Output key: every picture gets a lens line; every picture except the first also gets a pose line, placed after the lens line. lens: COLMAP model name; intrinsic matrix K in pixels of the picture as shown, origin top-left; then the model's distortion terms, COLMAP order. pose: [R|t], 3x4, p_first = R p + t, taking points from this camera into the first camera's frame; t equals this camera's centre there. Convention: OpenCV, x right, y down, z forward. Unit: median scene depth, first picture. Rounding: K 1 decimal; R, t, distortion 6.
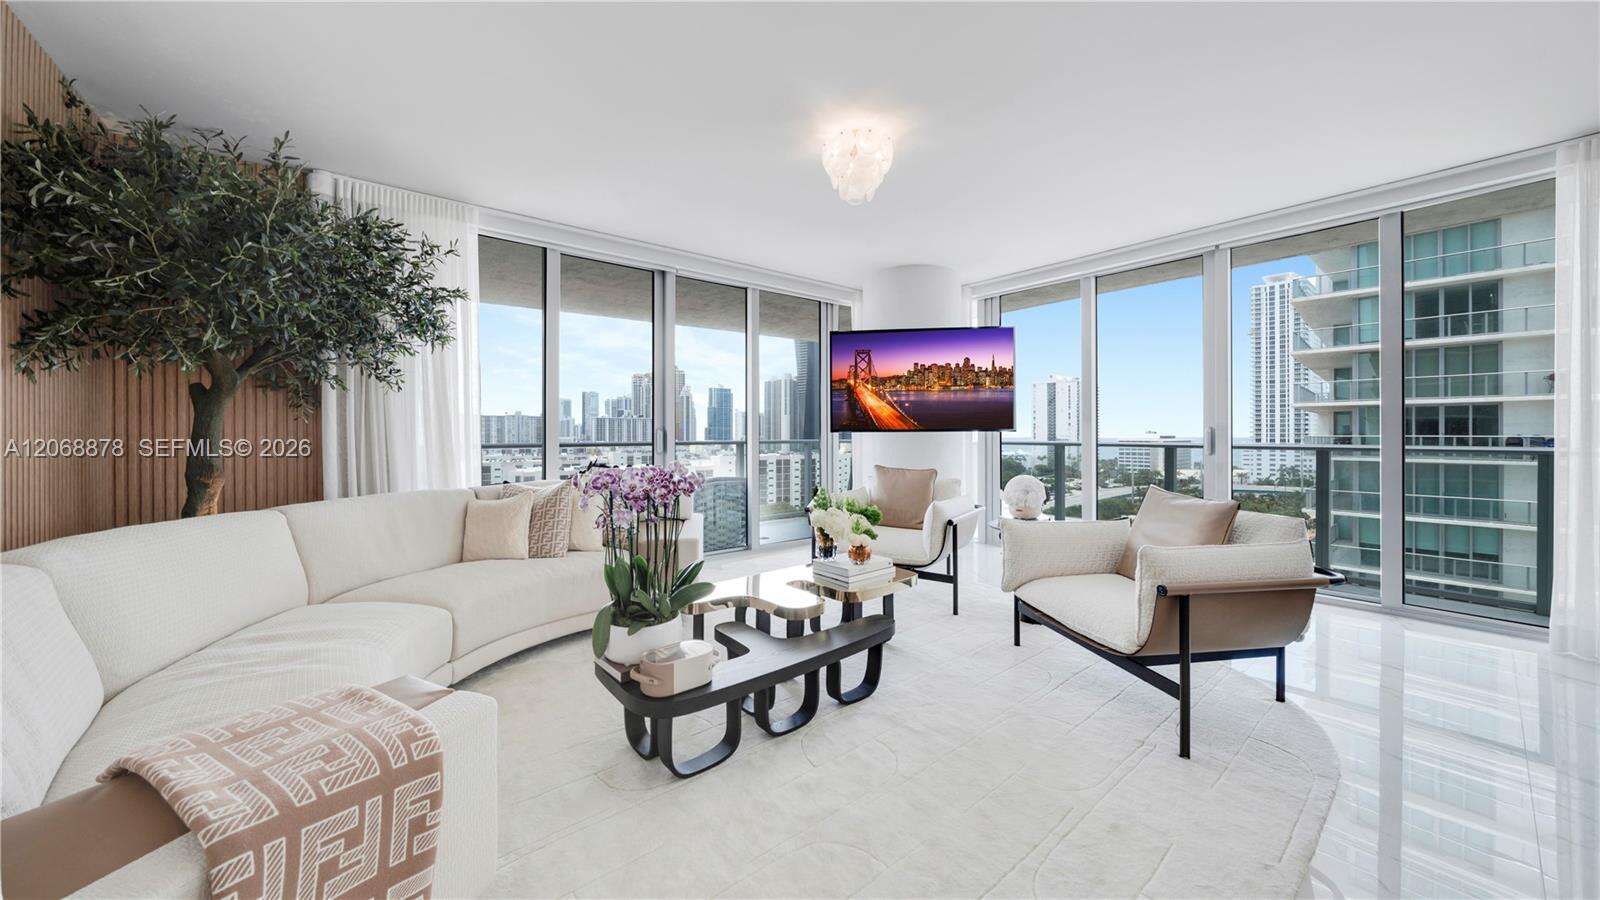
lens RADIAL K [[557.1, 0, 784.2], [0, 557.1, 437.3], [0, 0, 1]] dist [-0.002490, -0.000473]
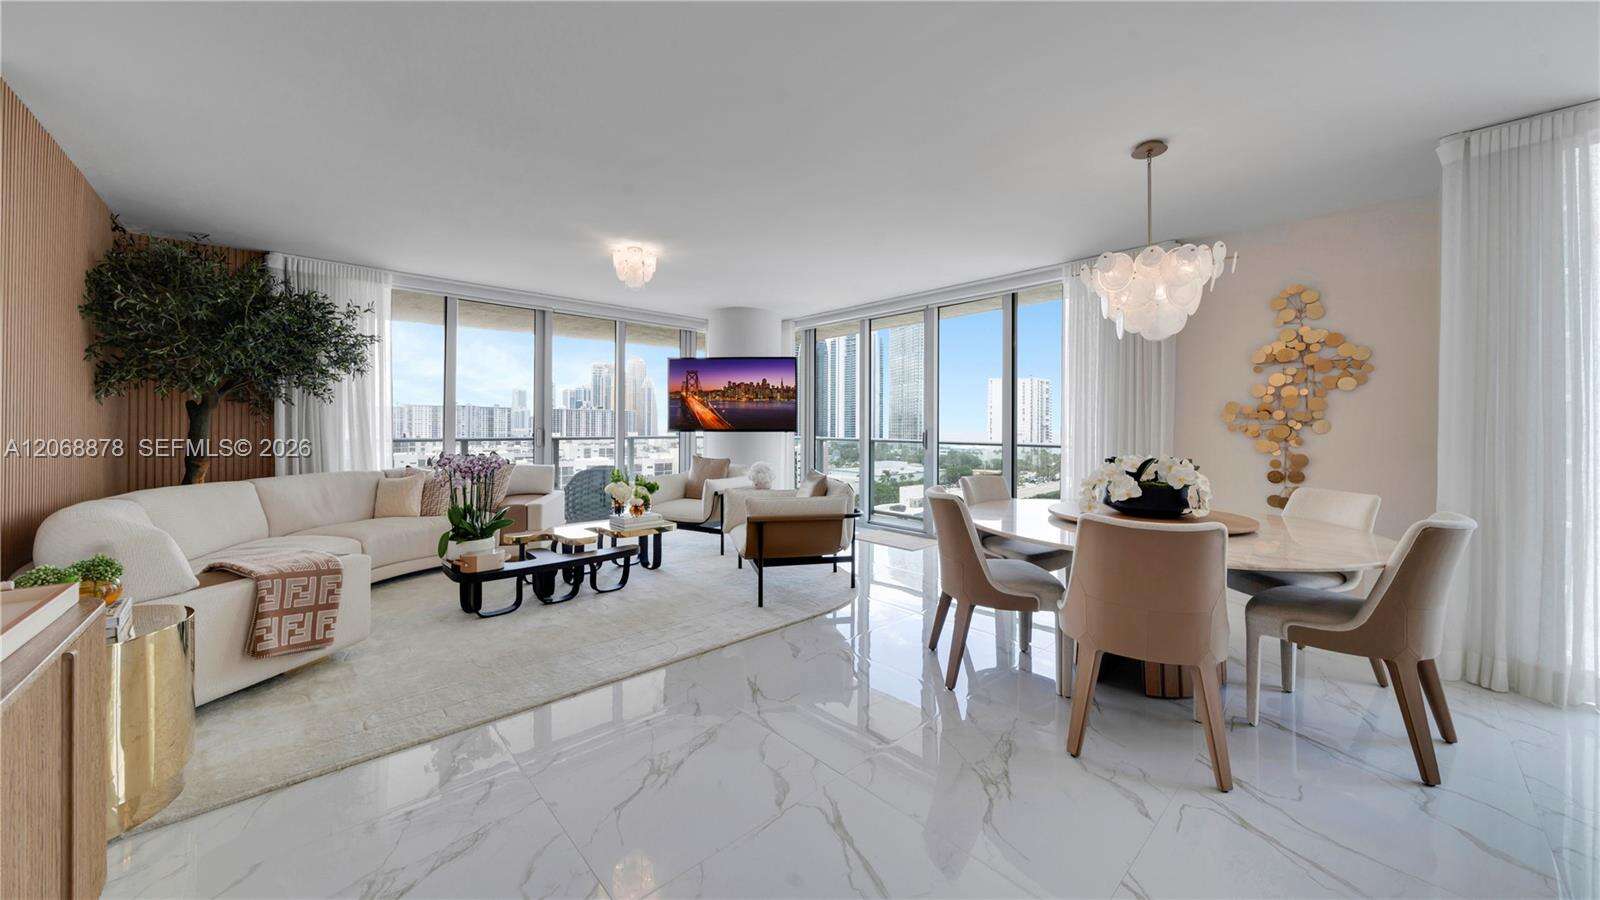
lens RADIAL K [[557.1, 0, 797.3], [0, 557.1, 425.4], [0, 0, 1]] dist [-0.002490, -0.000473]
pose [[0.996376, 0.006164, 0.084838, 0.380282], [-0.005390, 0.999942, -0.009350, -0.015835], [-0.084891, 0.008858, 0.996351, -0.523701]]
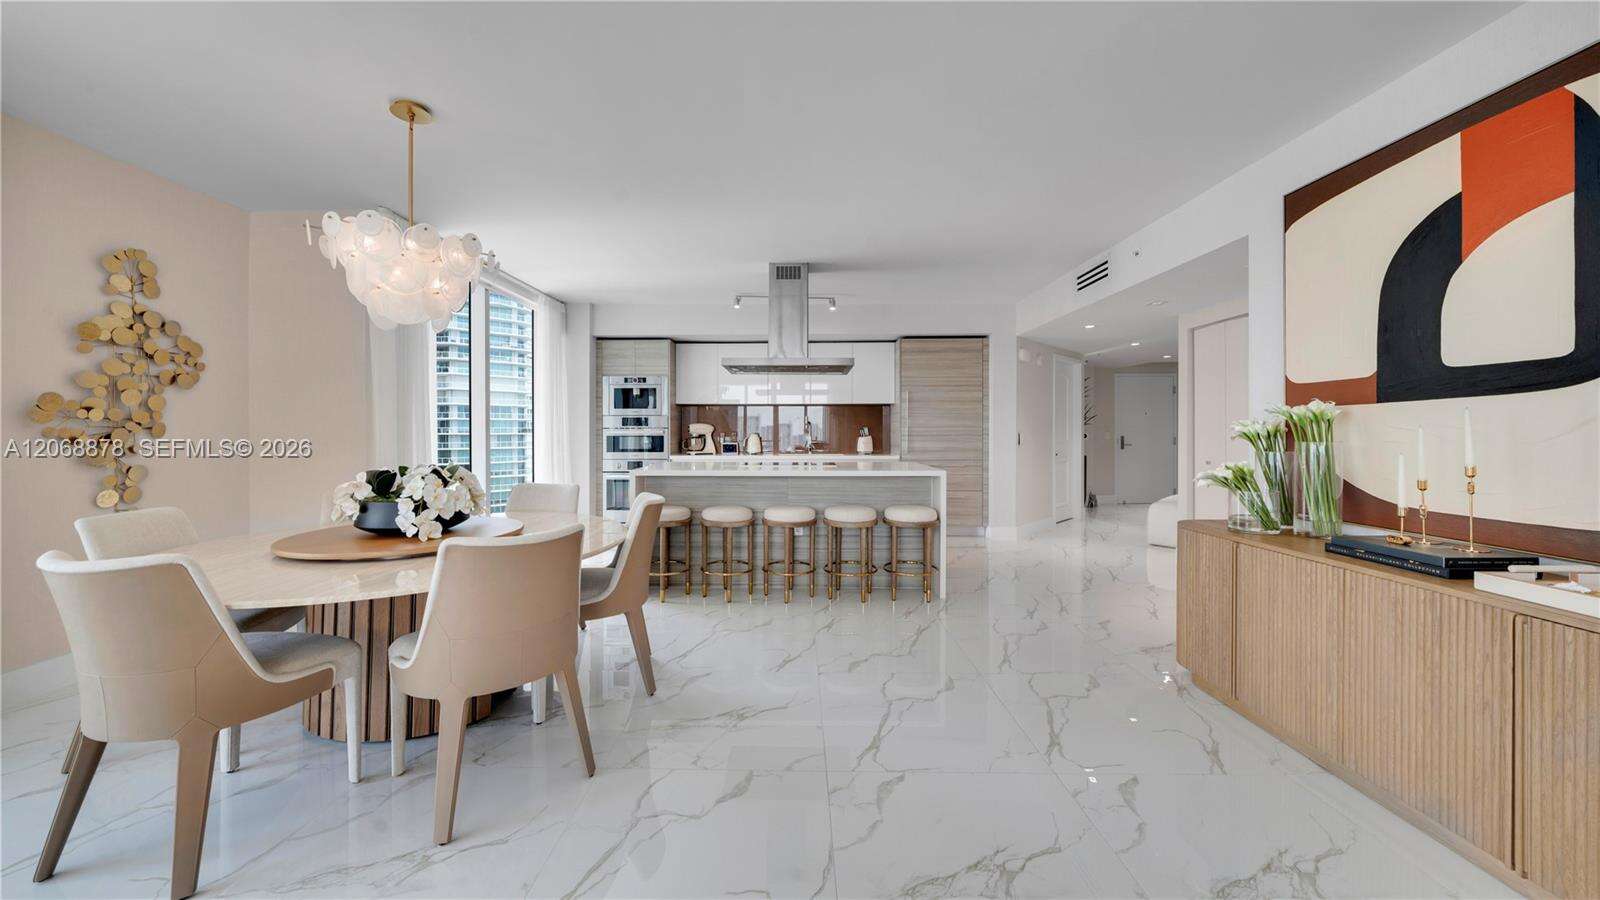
lens RADIAL K [[557.1, 0, 781.1], [0, 557.1, 429.6], [0, 0, 1]] dist [-0.002490, -0.000473]
pose [[-0.772333, 0.004924, 0.635199, 0.140252], [0.006196, 0.999981, -0.000219, -0.023592], [-0.635188, 0.003767, -0.772349, 0.520504]]
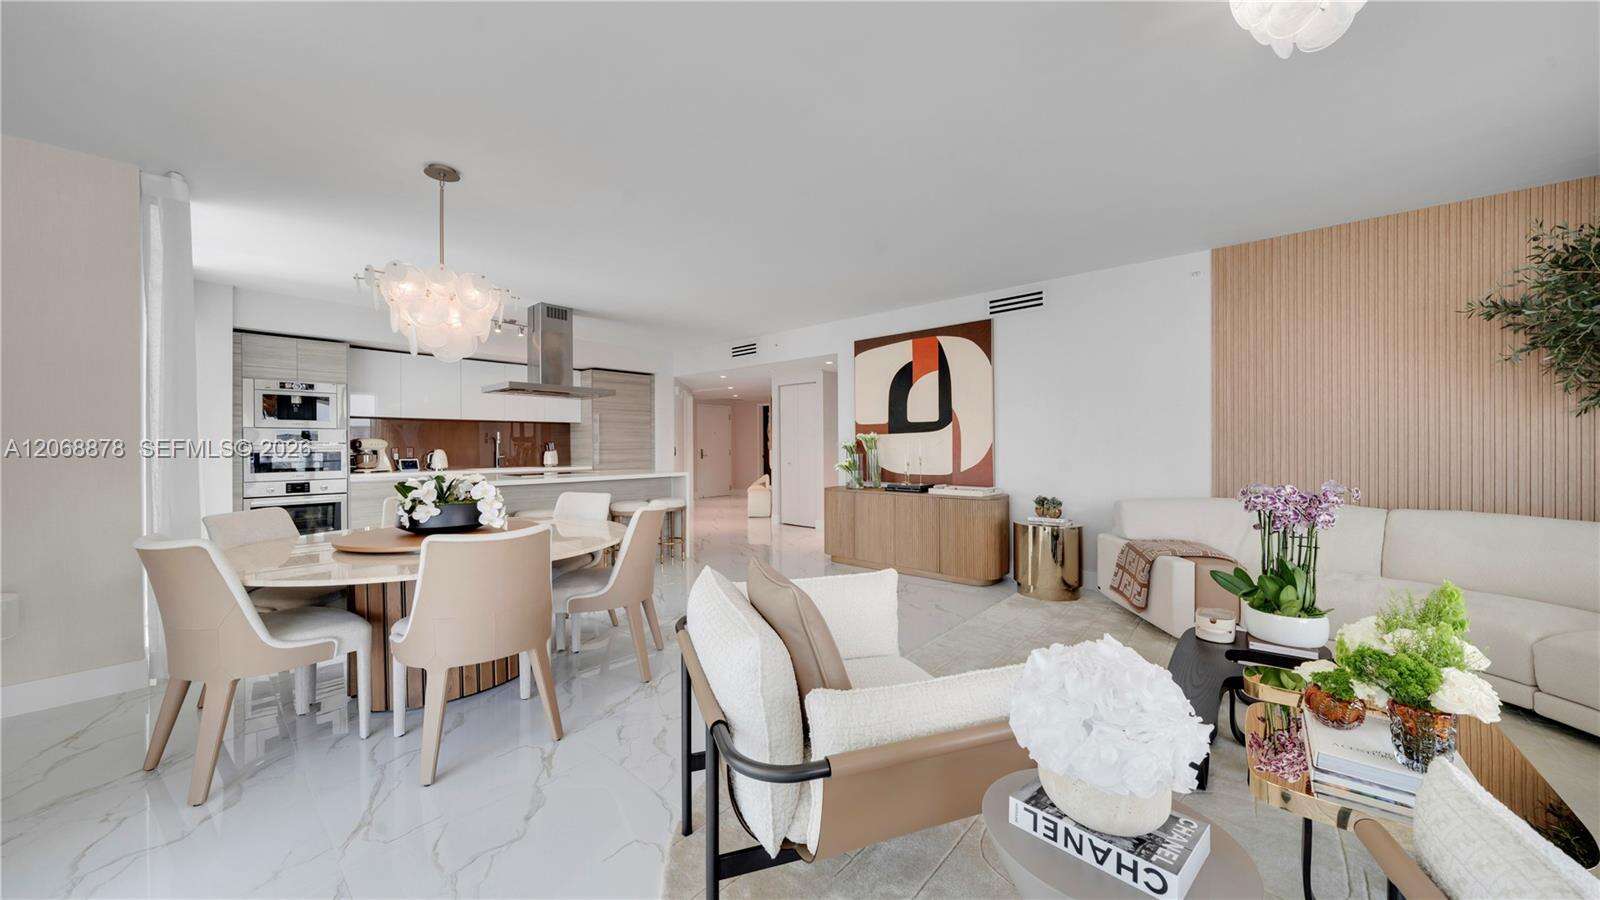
lens RADIAL K [[566.9, 0, 801.8], [0, 566.9, 441.5], [0, 0, 1]] dist [0.005965, 0.000009]
pose [[-0.983280, 0.004844, -0.182035, 0.594304], [0.005092, 0.999987, -0.000895, -0.028135], [0.182029, -0.001807, -0.983292, 1.226280]]
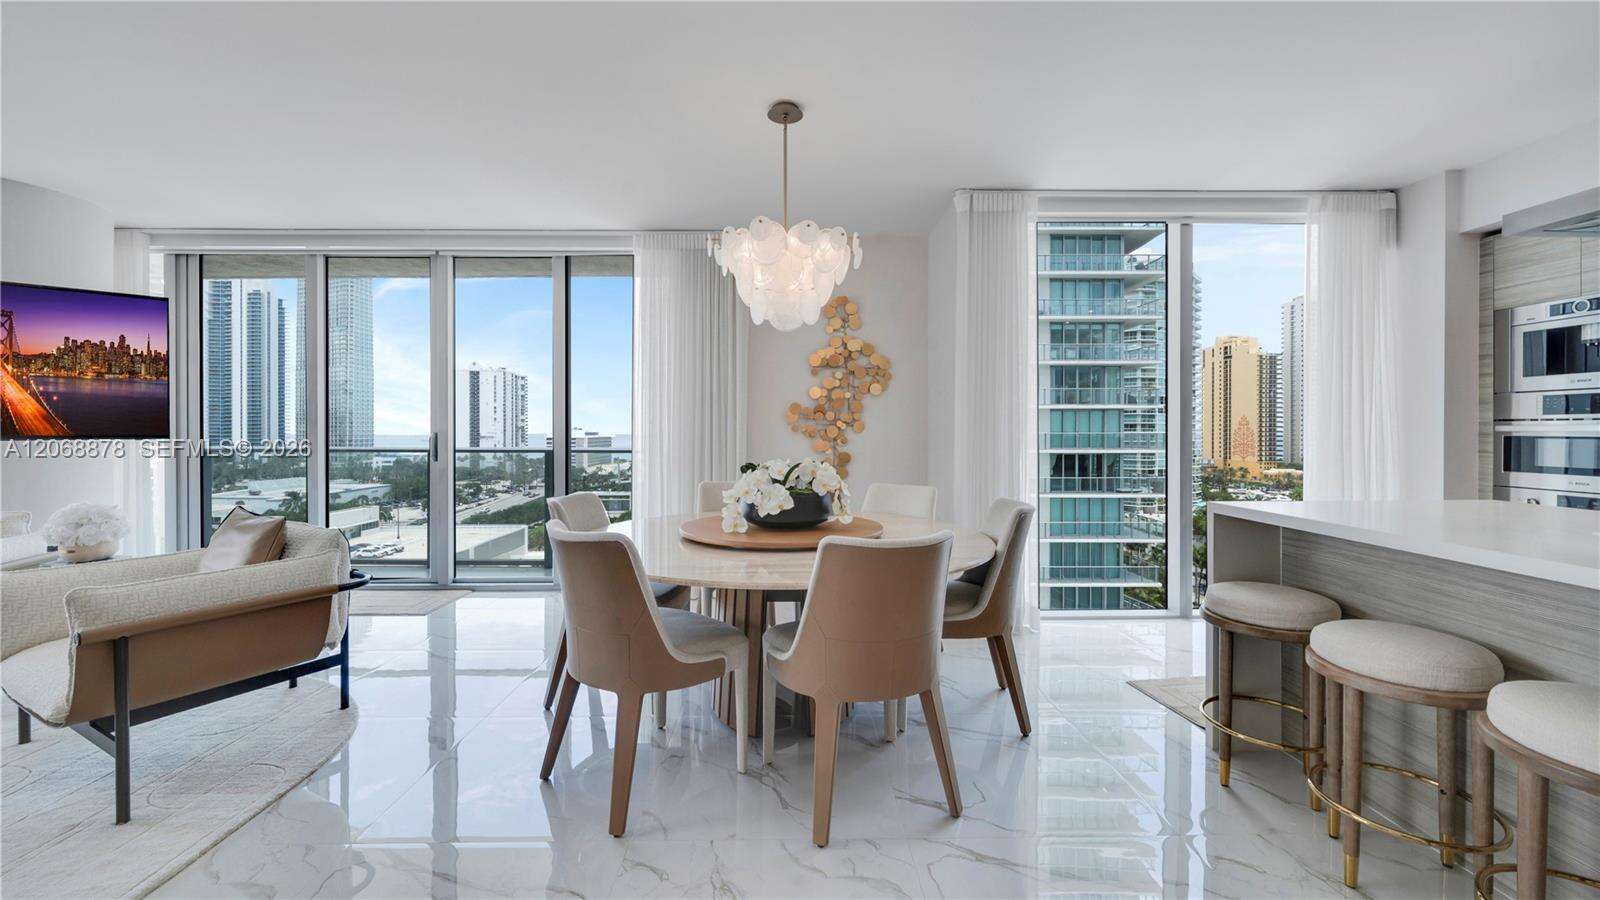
lens RADIAL K [[633.1, 0, 802.4], [0, 633.1, 431.2], [0, 0, 1]] dist [-0.006090, 0.000188]
pose [[0.601077, -0.000237, 0.799191, 0.321059], [0.004214, 0.999987, -0.002872, -0.016355], [-0.799180, 0.005094, 0.601070, -0.257192]]
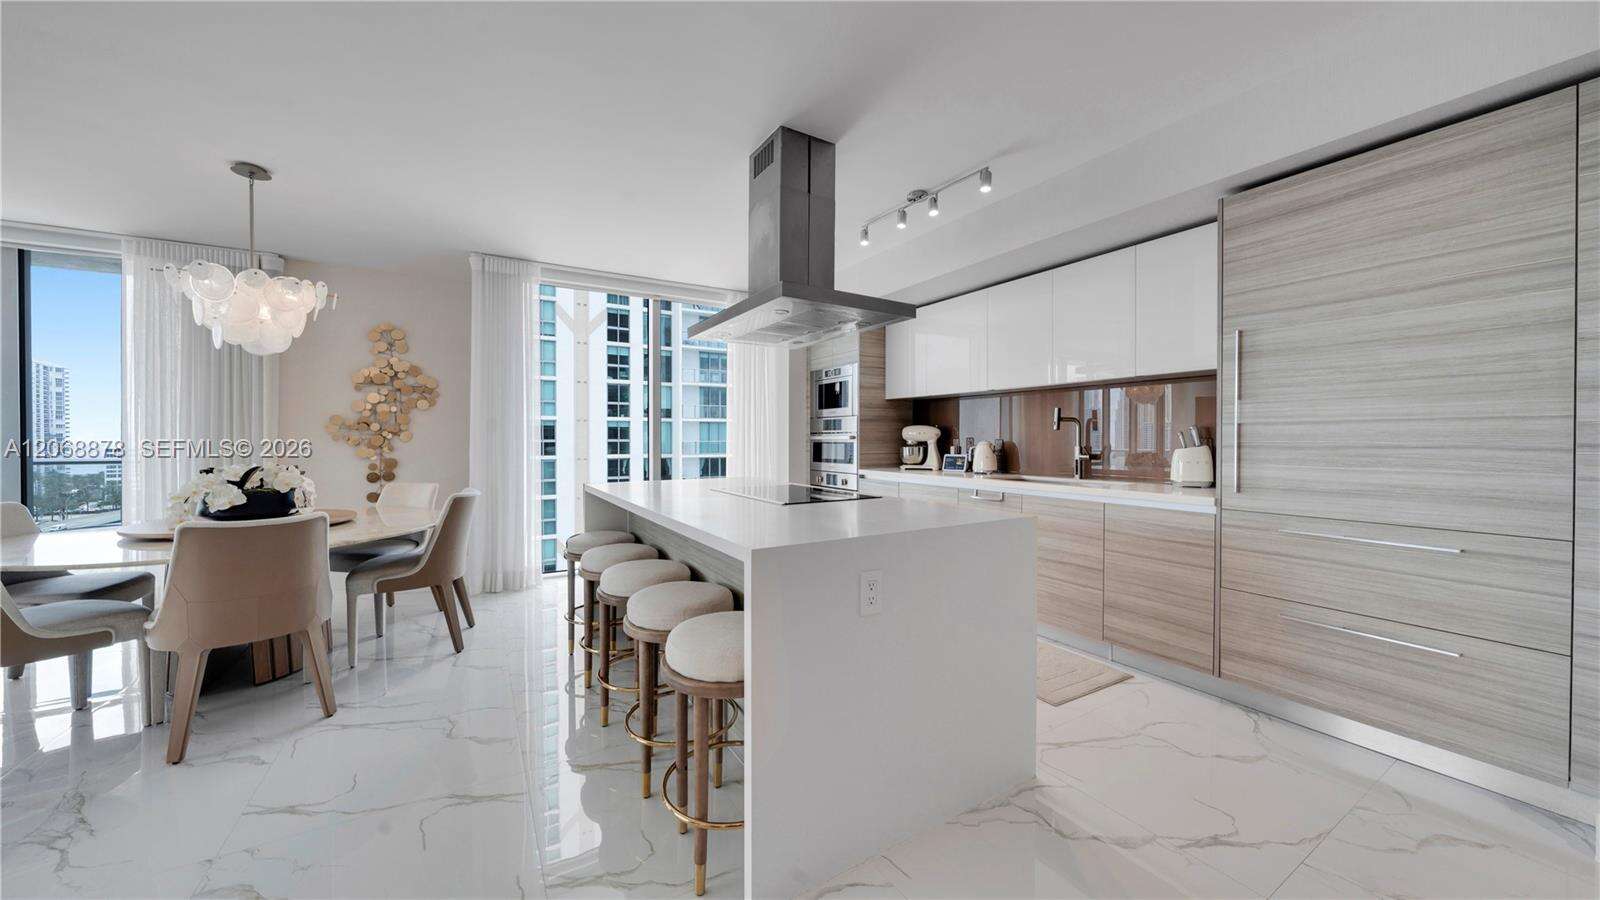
lens RADIAL K [[549.9, 0, 800.5], [0, 549.9, 444.5], [0, 0, 1]] dist [-0.011039, 0.000886]
pose [[0.122185, -0.009342, 0.992463, 0.232224], [0.006105, 0.999944, 0.008661, -0.014429], [-0.992489, 0.005001, 0.122235, -0.696545]]
